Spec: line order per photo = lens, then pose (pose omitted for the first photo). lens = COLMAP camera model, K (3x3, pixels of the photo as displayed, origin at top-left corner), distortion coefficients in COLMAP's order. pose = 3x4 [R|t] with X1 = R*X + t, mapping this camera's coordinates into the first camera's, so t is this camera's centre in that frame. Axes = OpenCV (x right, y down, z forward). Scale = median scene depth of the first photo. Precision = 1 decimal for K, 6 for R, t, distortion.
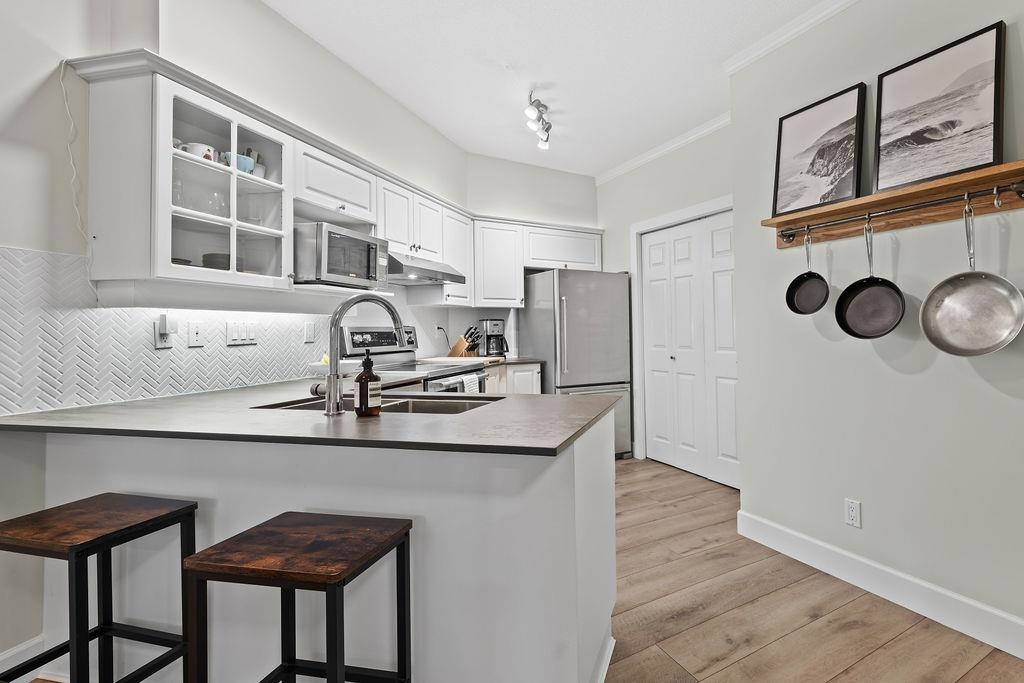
lens RADIAL K [[472.5, 0, 515.7], [0, 472.5, 337.1], [0, 0, 1]] dist [0.000862, 0.000106]
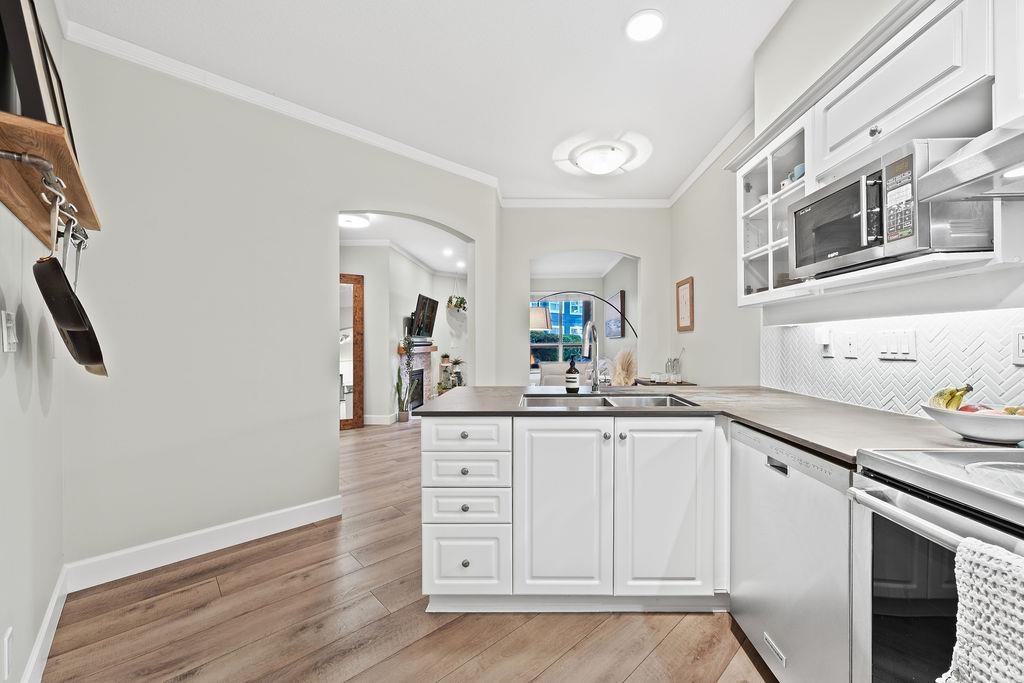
lens RADIAL K [[399.6, 0, 540.7], [0, 399.6, 338.7], [0, 0, 1]] dist [-0.000203, 0.000017]
pose [[-0.926166, 0.004550, -0.377089, 0.258250], [0.004049, 0.999990, 0.002122, -0.027300], [0.377095, 0.000439, -0.926175, 1.649042]]
